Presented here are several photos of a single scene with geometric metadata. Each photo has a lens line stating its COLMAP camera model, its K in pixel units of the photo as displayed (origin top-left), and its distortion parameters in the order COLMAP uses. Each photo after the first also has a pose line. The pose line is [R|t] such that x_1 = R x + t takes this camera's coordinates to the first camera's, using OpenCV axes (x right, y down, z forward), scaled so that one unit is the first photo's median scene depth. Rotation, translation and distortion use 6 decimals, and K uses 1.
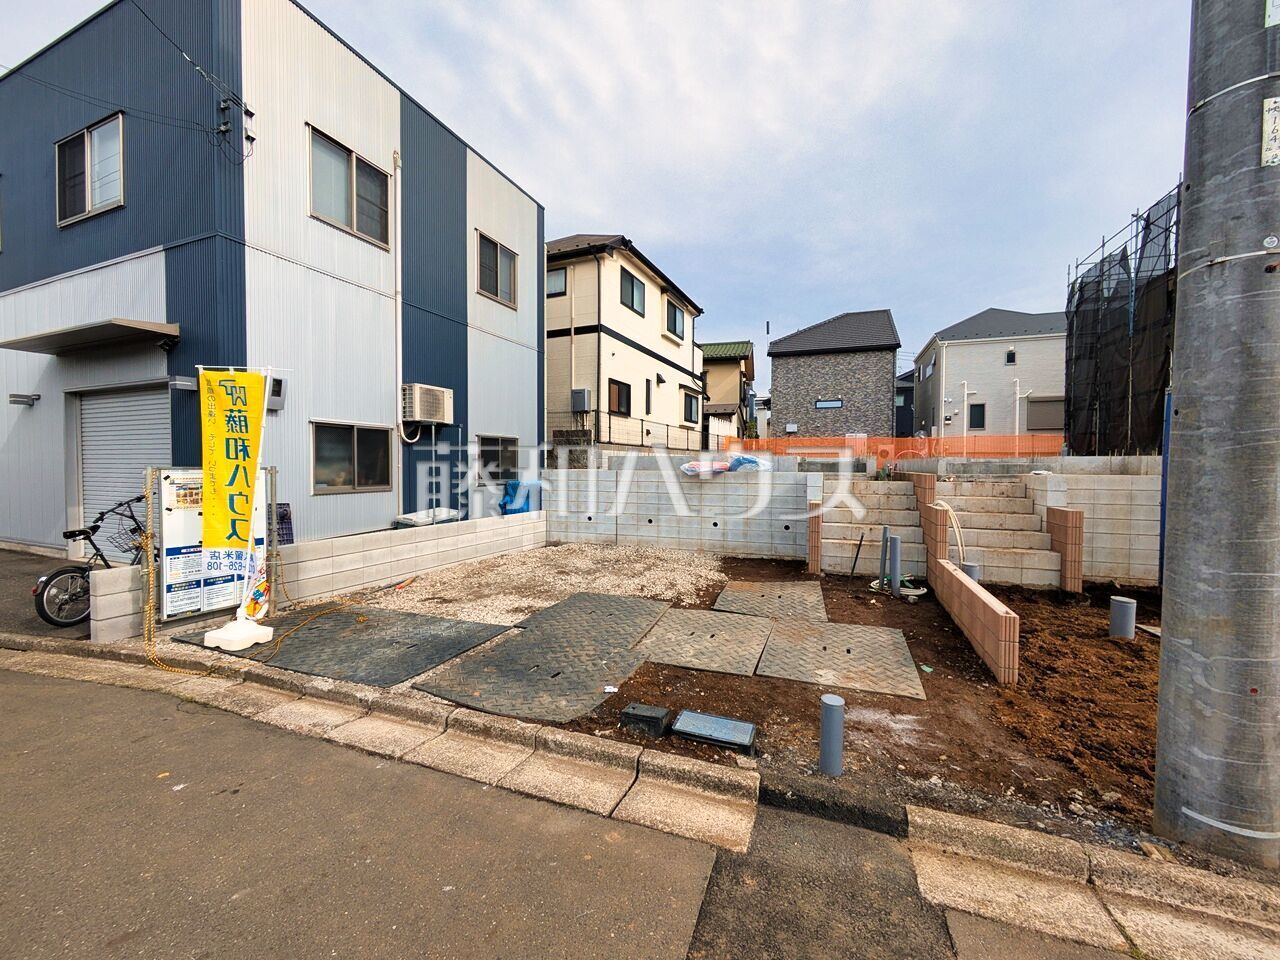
lens RADIAL K [[513.5, 0, 640.6], [0, 513.5, 477.3], [0, 0, 1]] dist [-0.001200, 0.002186]
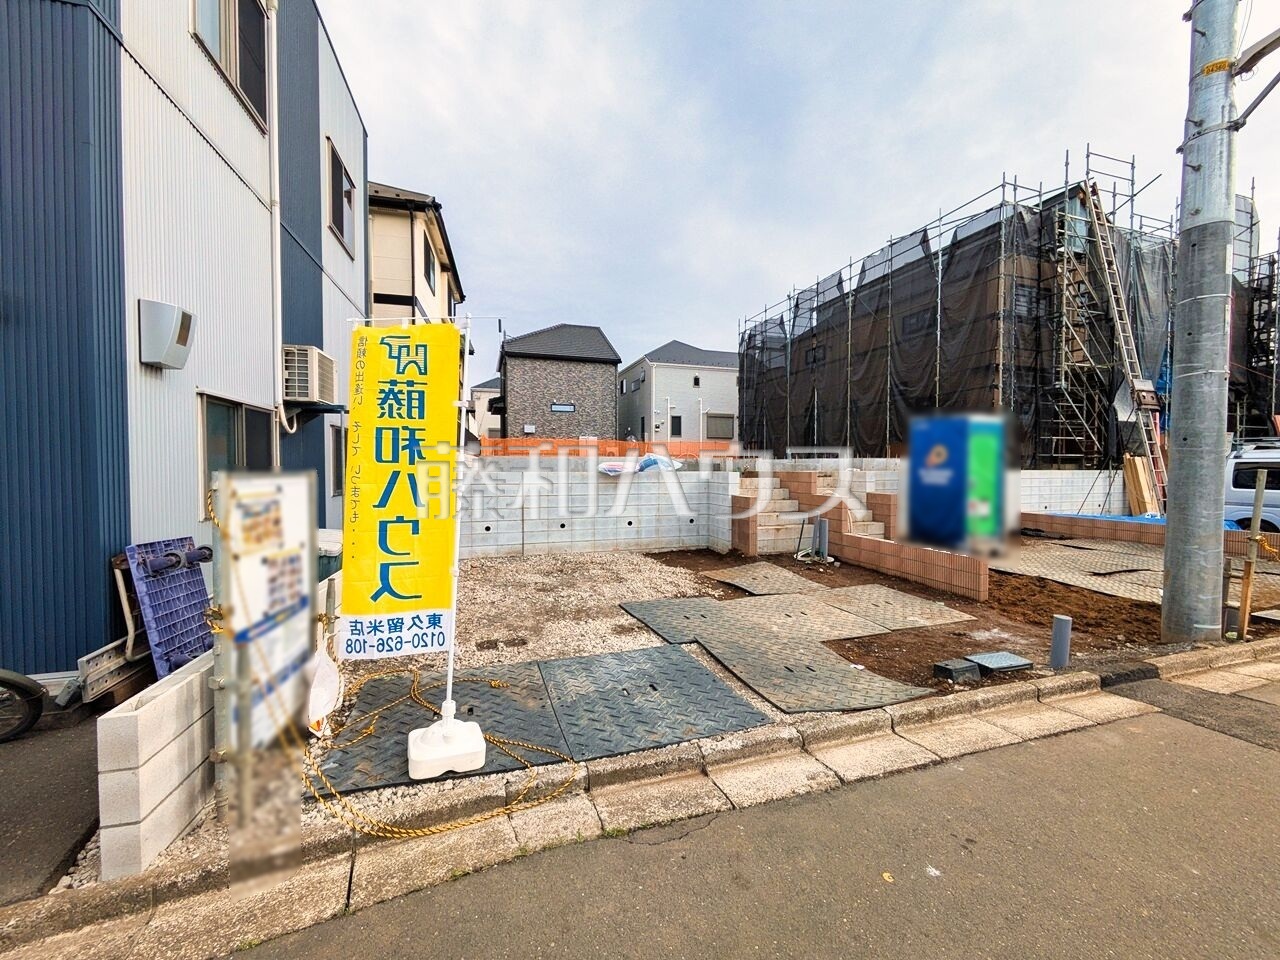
lens RADIAL K [[513.5, 0, 642.5], [0, 513.5, 478.1], [0, 0, 1]] dist [-0.001200, 0.002186]
pose [[0.777604, -0.022313, 0.628358, -0.830909], [0.021394, 0.999730, 0.009025, -0.013871], [-0.628390, 0.006426, 0.777872, 0.312963]]
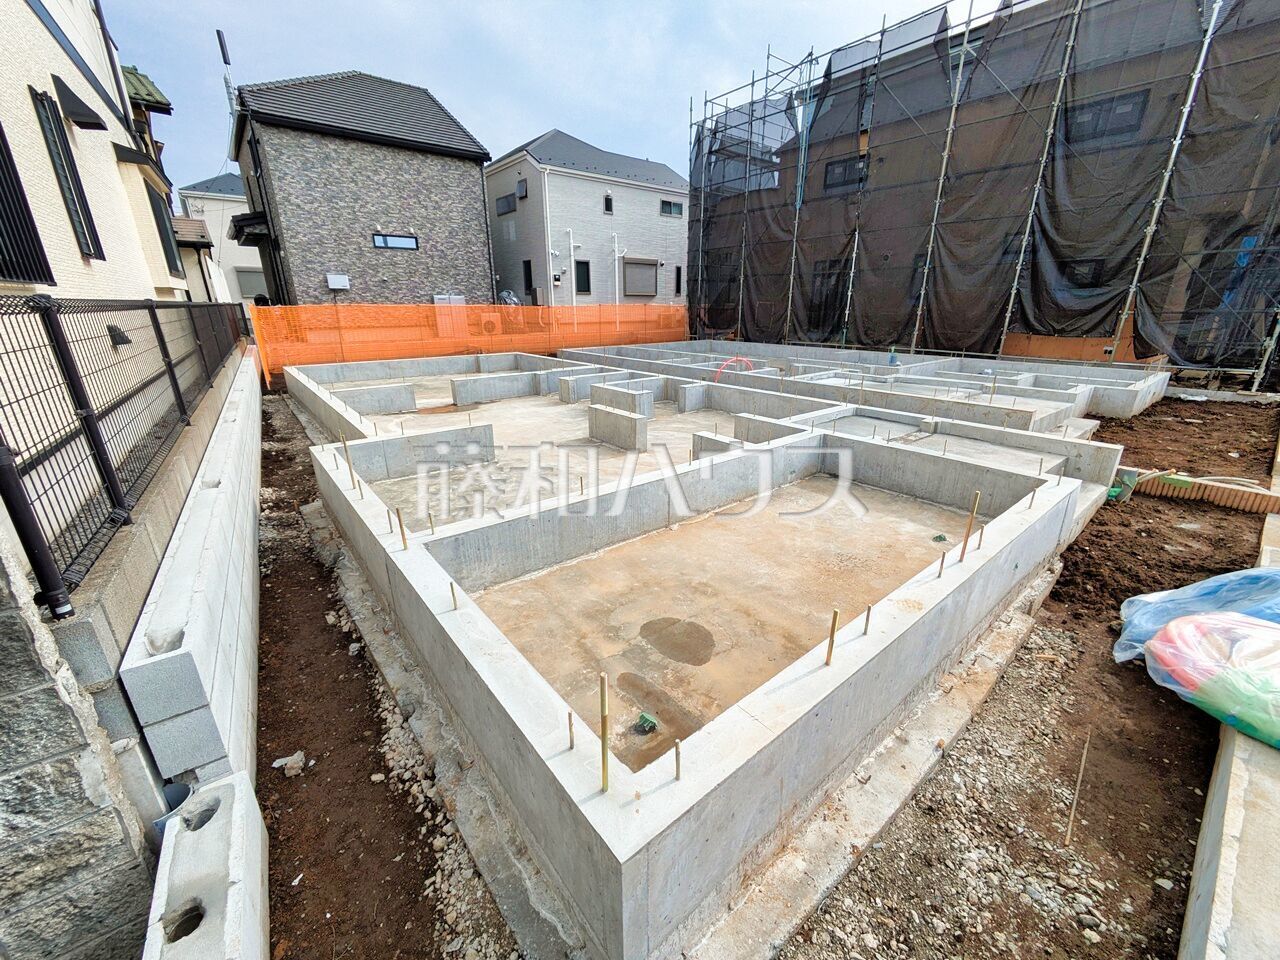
lens RADIAL K [[513.5, 0, 639.4], [0, 513.5, 480.0], [0, 0, 1]] dist [-0.001200, 0.002186]
pose [[0.508102, -0.287014, 0.812069, -0.279309], [0.024278, 0.947242, 0.319599, -0.292680], [-0.860955, -0.142673, 0.488263, 1.938413]]
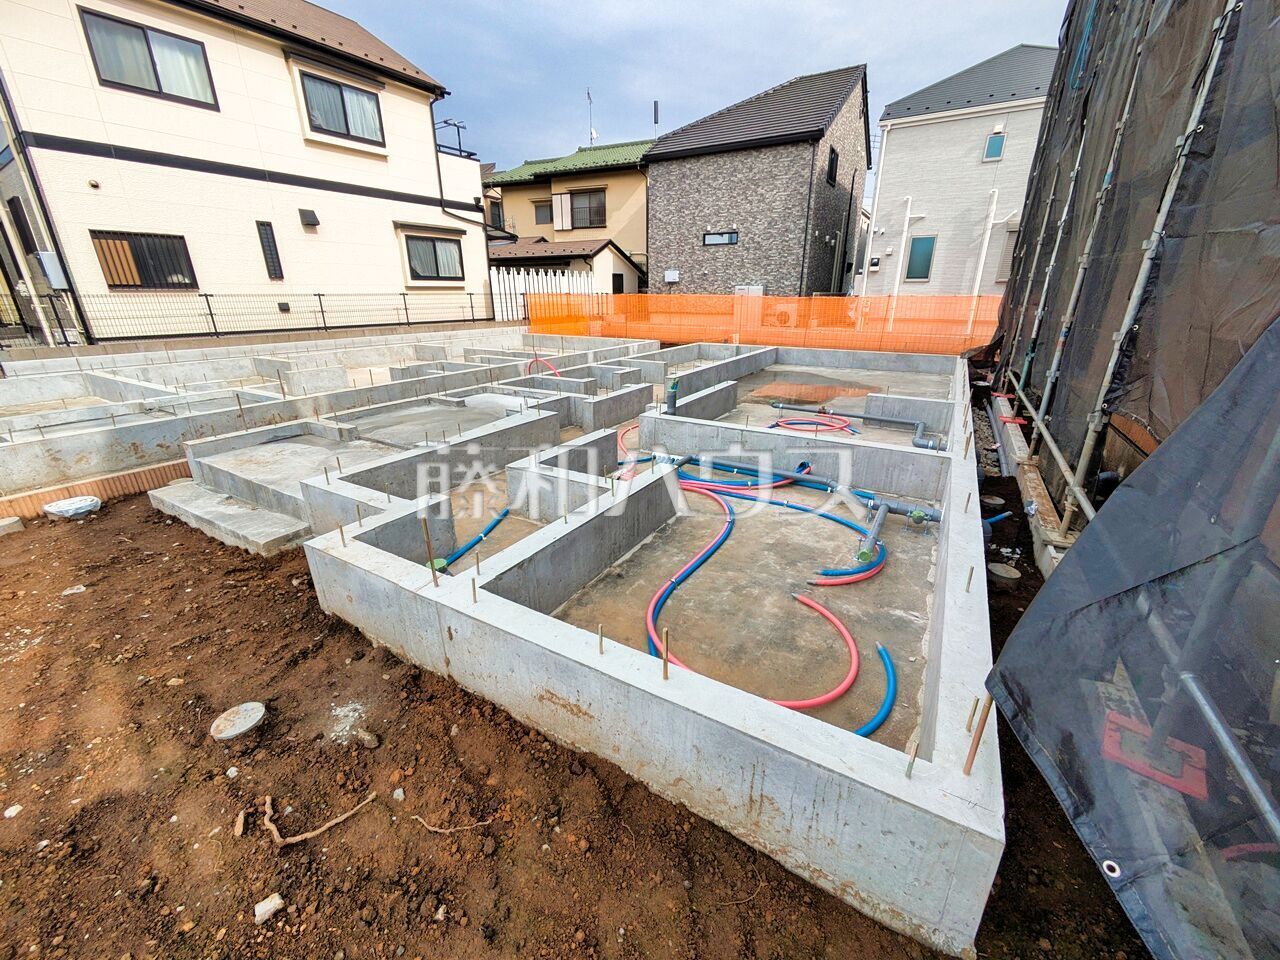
lens RADIAL K [[513.5, 0, 639.7], [0, 513.5, 479.2], [0, 0, 1]] dist [-0.001200, 0.002186]
pose [[0.984374, 0.054424, -0.167469, 1.825456], [0.001994, 0.947534, 0.319648, -0.269901], [0.176079, -0.314988, 0.932619, 1.139913]]
